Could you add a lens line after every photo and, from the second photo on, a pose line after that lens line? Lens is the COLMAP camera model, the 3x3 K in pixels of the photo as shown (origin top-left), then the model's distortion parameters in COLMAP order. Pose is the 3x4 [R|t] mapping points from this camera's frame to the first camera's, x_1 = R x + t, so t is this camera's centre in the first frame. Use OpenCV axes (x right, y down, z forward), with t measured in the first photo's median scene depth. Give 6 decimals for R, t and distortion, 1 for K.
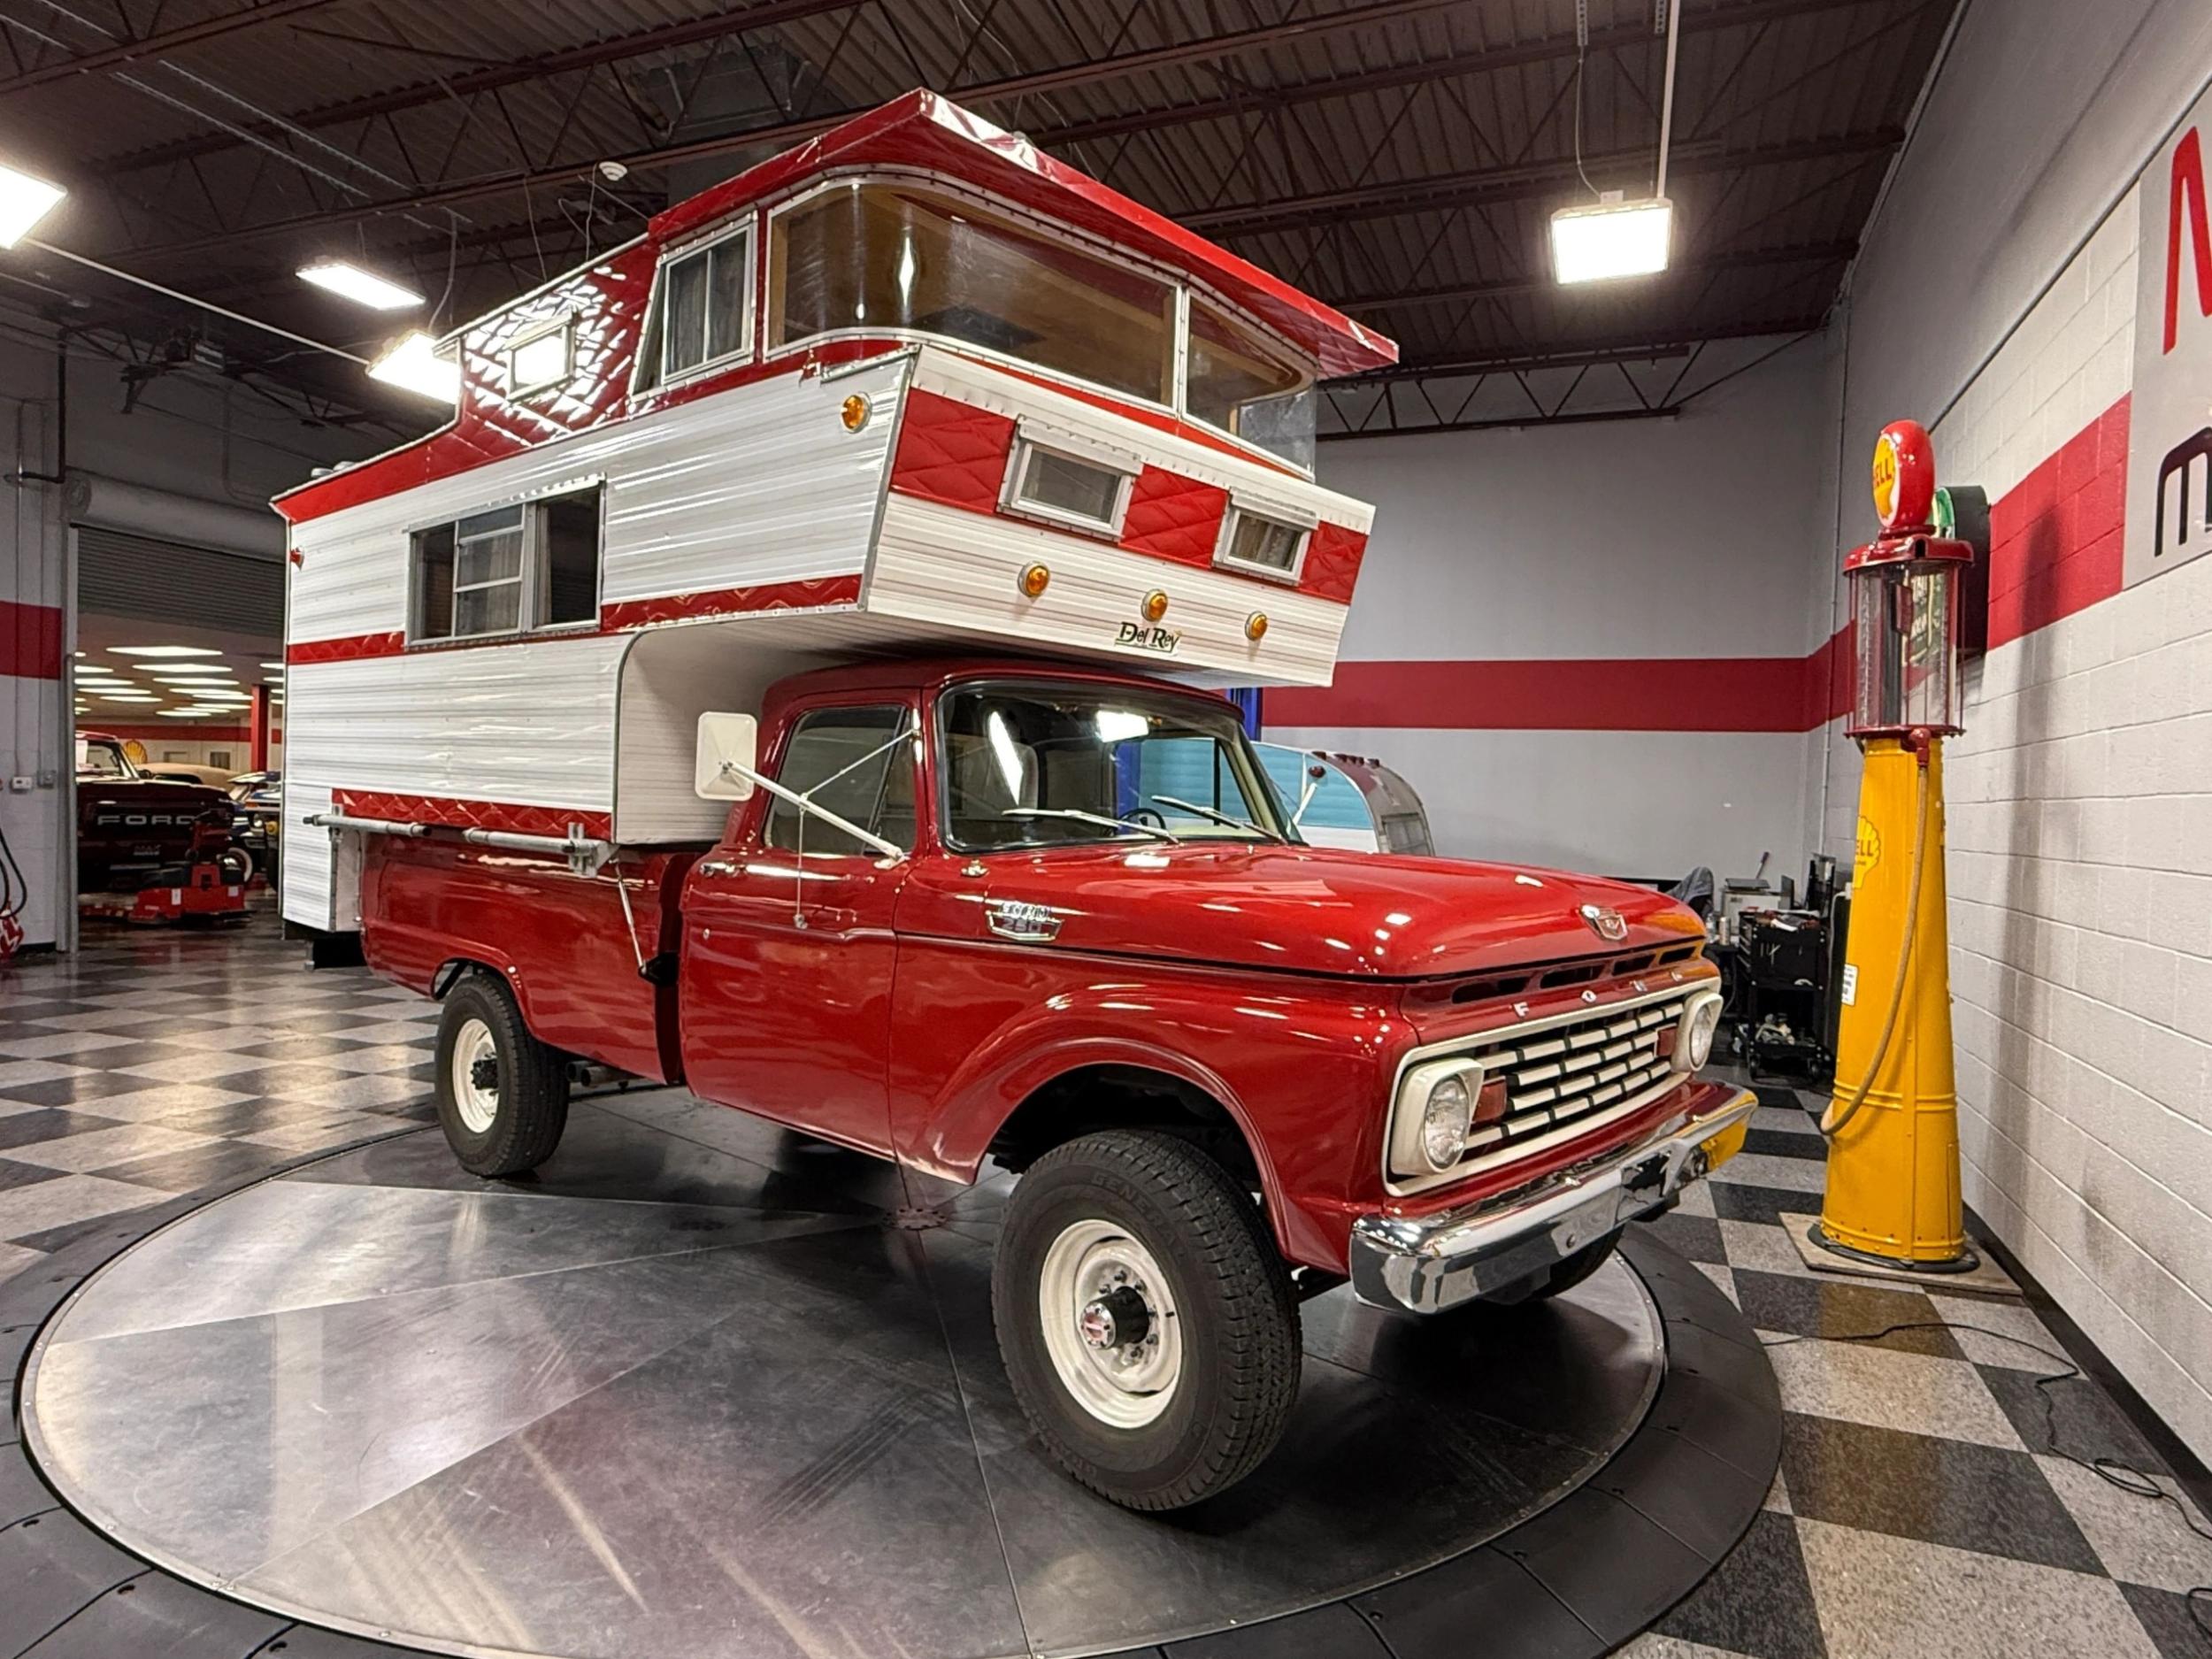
lens RADIAL K [[1340.6, 0, 1101.6], [0, 1340.6, 821.5], [0, 0, 1]] dist [-0.001874, 0.000446]
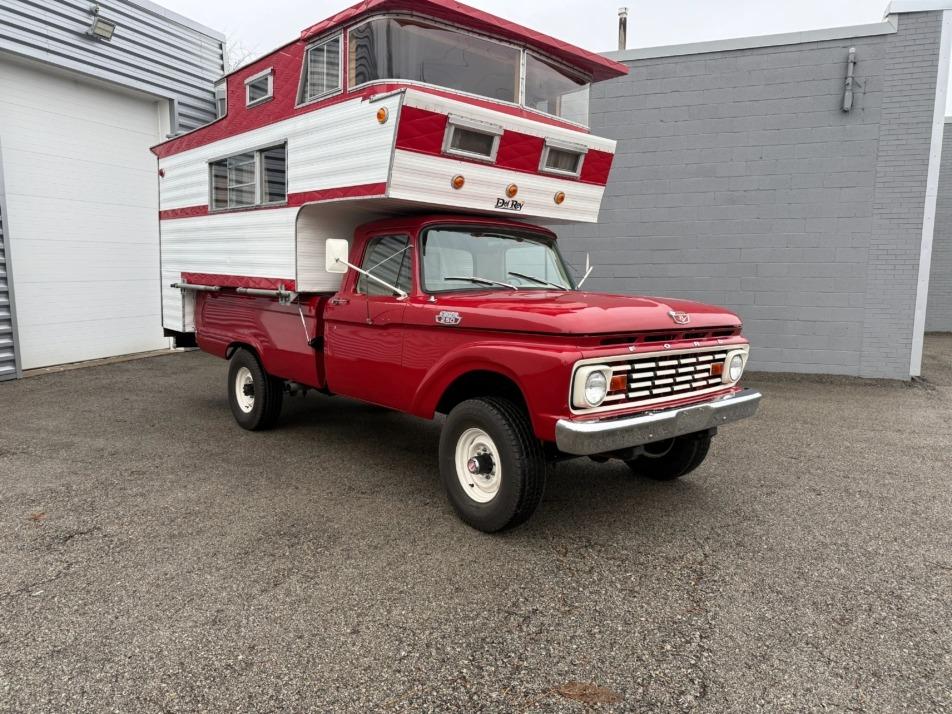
lens RADIAL K [[670.7, 0, 472.6], [0, 670.7, 354.1], [0, 0, 1]] dist [0.159449, -0.269573]
pose [[0.994495, 0.002168, -0.104760, 0.098891], [0.007352, 0.995878, 0.090399, 0.020335], [0.104524, -0.090672, 0.990380, -0.234995]]
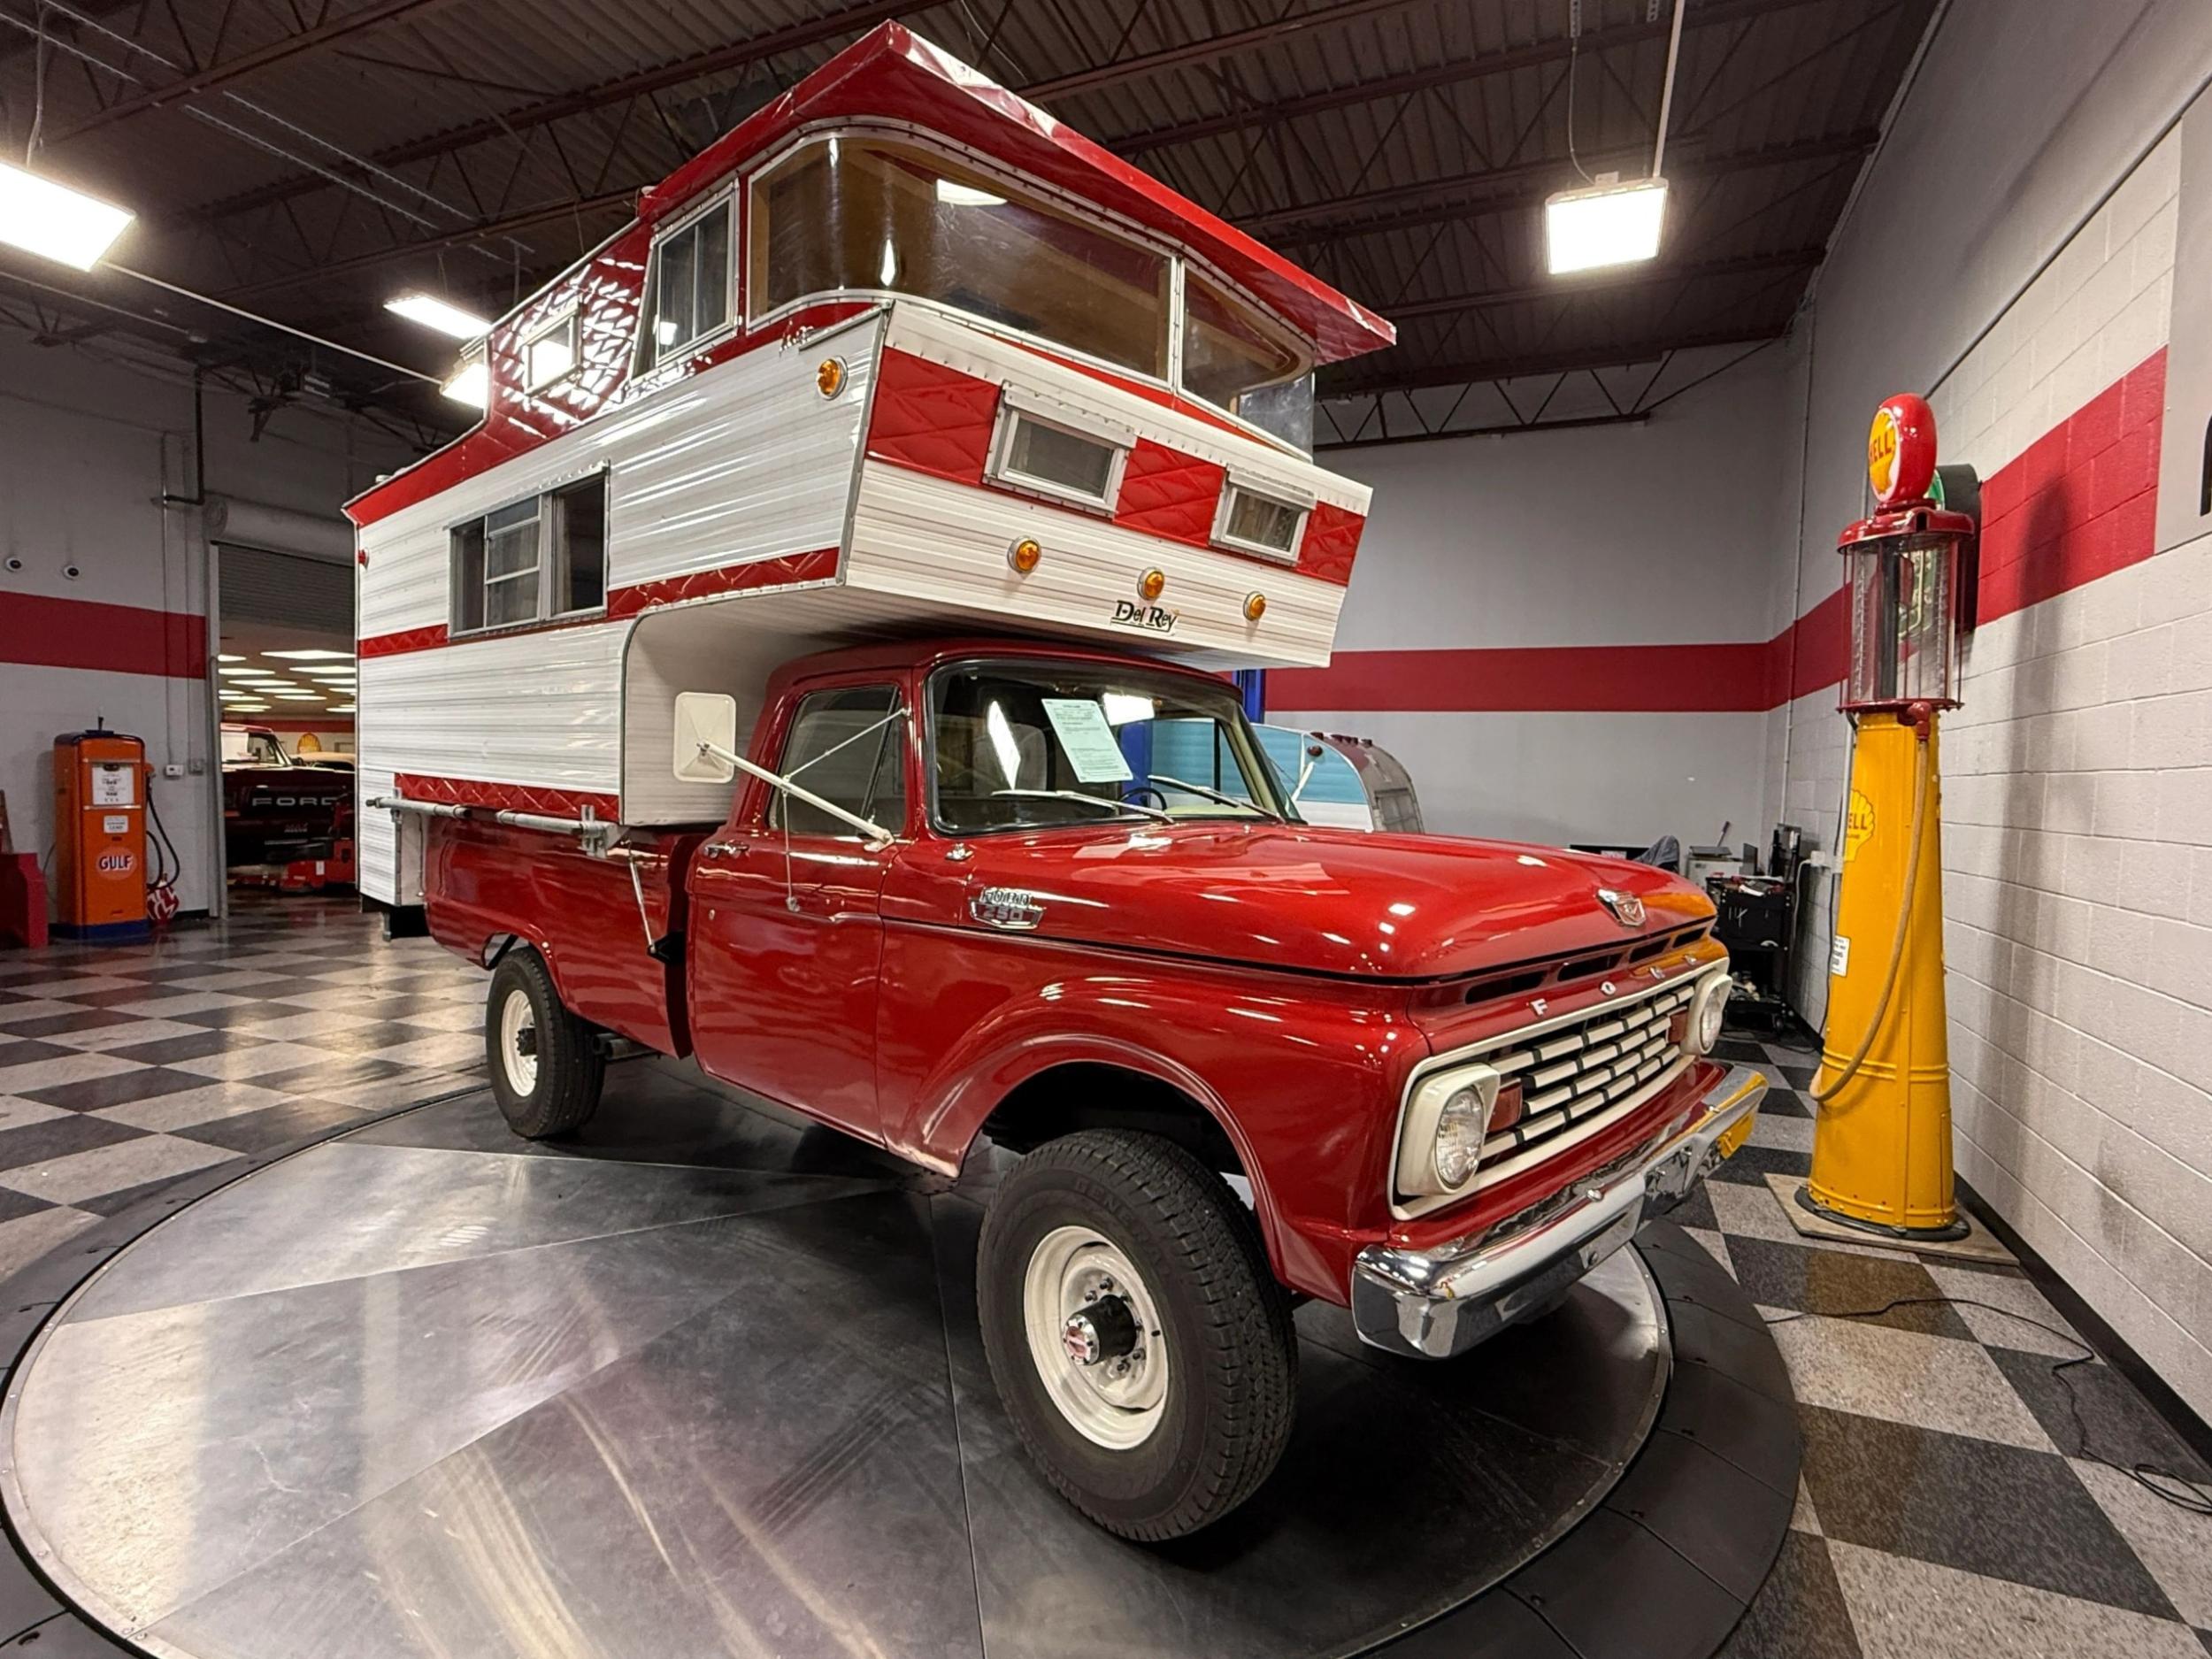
lens RADIAL K [[1125.2, 0, 1106.0], [0, 1125.2, 829.5], [0, 0, 1]] dist [-0.001739, -0.000881]
pose [[0.999677, -0.005857, -0.024720, 0.025994], [0.006597, 0.999529, 0.029978, -0.003920], [0.024533, -0.030131, 0.999245, 0.159915]]
